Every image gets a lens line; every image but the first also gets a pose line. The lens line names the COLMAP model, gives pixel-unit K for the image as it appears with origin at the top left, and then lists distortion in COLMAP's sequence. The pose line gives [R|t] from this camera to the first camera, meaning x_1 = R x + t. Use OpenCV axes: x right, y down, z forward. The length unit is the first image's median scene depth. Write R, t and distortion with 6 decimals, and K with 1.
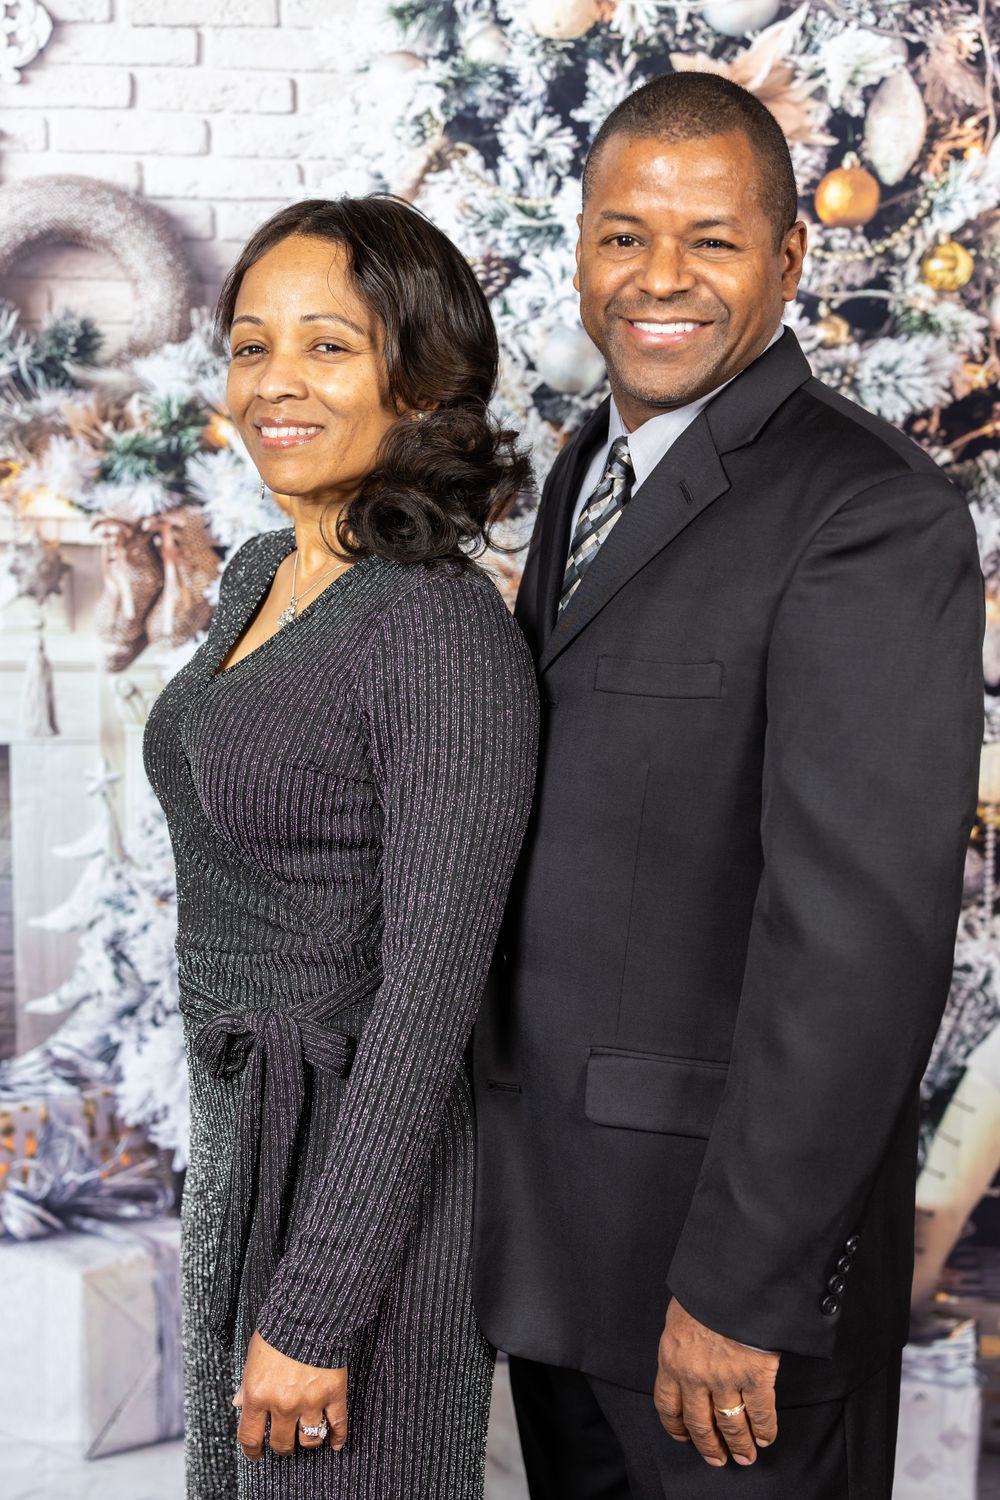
lens RADIAL K [[2124.0, 0, 498.2], [0, 2124.0, 788.0], [0, 0, 1]] dist [0.024521, -0.104044]
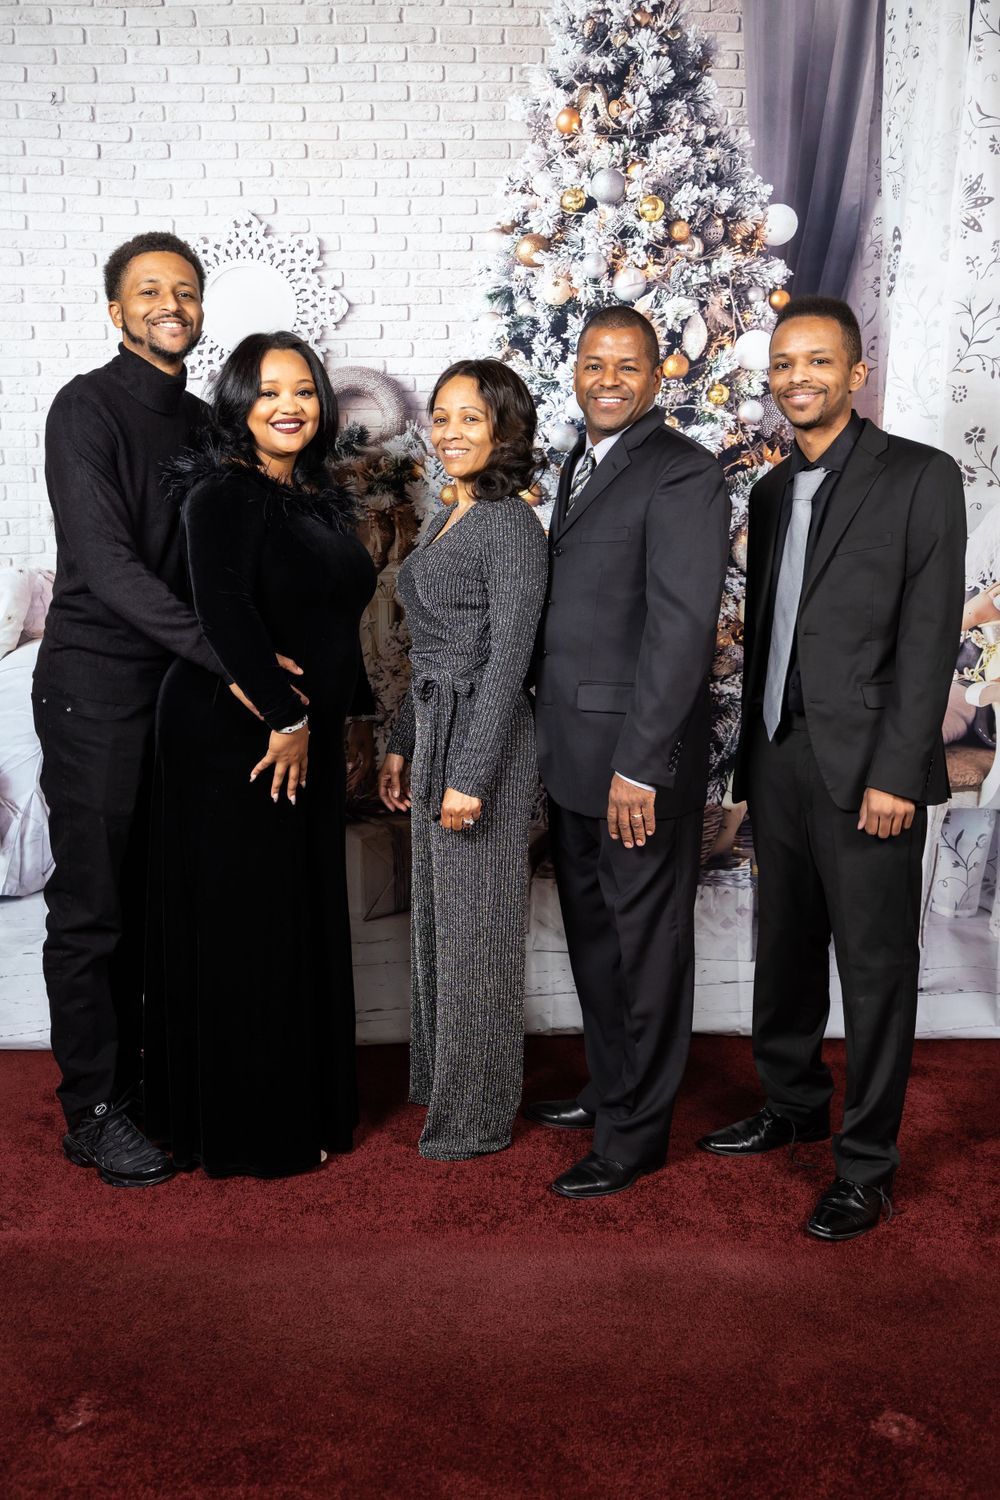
lens RADIAL K [[1280.7, 0, 502.2], [0, 1280.7, 726.3], [0, 0, 1]] dist [0.015837, 0.005906]
pose [[0.999479, -0.022036, -0.023563, -0.008098], [0.022355, 0.999661, 0.013336, 0.107690], [0.023261, -0.013856, 0.999633, -0.469433]]
